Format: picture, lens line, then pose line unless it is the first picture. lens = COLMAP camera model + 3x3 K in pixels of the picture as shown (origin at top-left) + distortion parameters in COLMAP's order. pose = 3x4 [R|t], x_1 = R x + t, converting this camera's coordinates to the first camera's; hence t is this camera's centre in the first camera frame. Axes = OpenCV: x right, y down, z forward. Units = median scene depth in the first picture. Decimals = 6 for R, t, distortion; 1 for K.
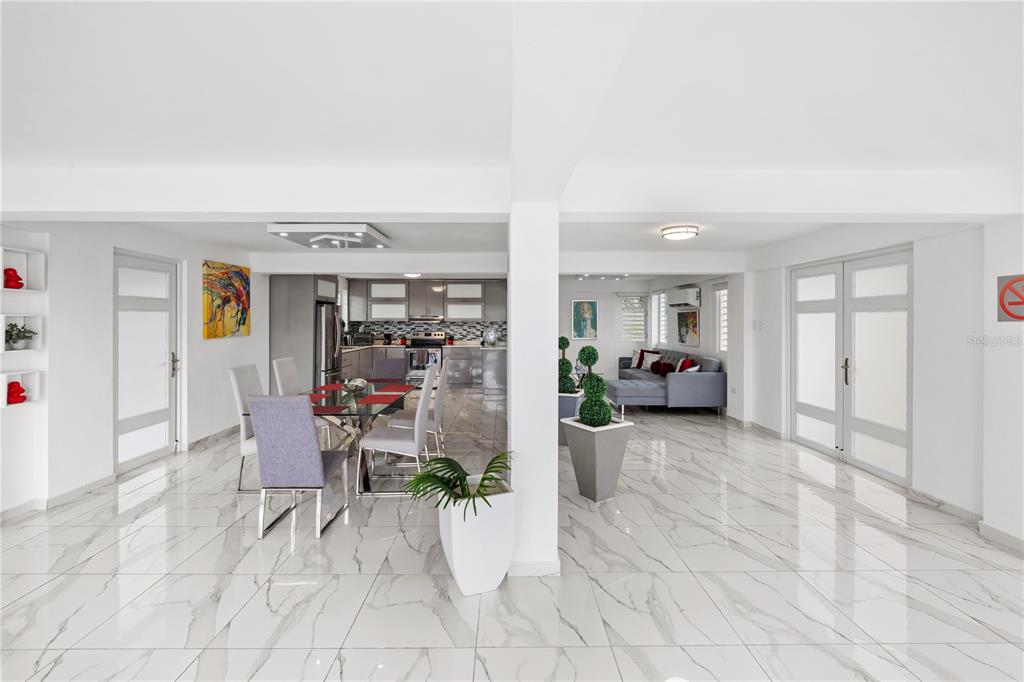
lens RADIAL K [[475.2, 0, 508.8], [0, 475.2, 322.6], [0, 0, 1]] dist [0.000778, 0.000266]
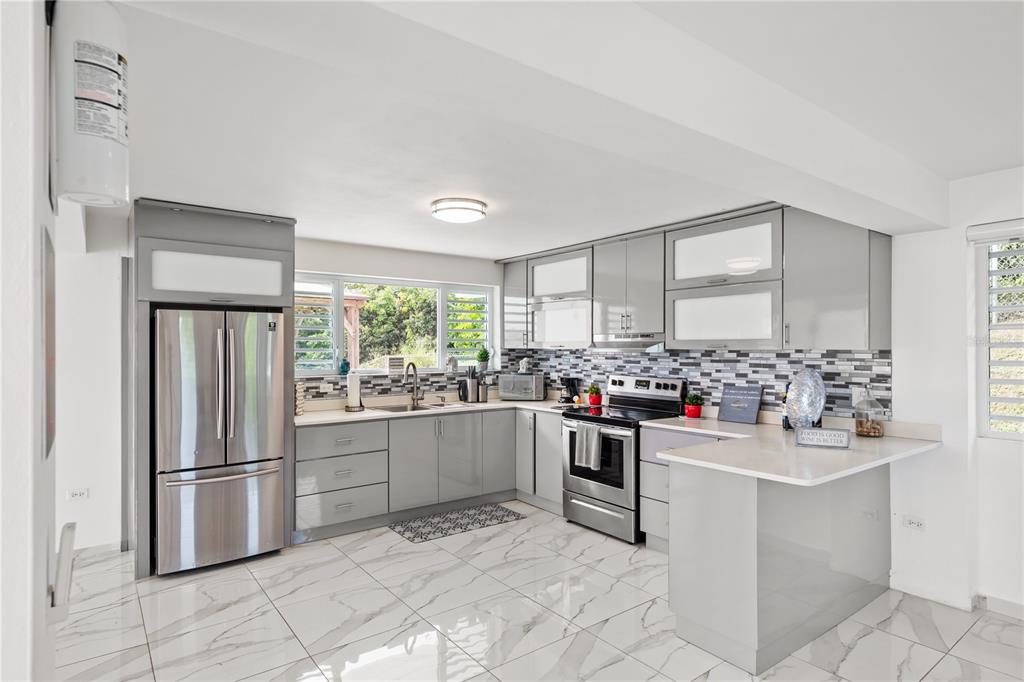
lens RADIAL K [[570.4, 0, 506.0], [0, 570.4, 345.6], [0, 0, 1]] dist [0.026998, -0.000517]
pose [[0.595140, -0.005850, -0.803601, 0.124089], [0.004942, 0.999981, -0.003620, -0.003988], [0.803607, -0.001817, 0.595157, 0.649508]]
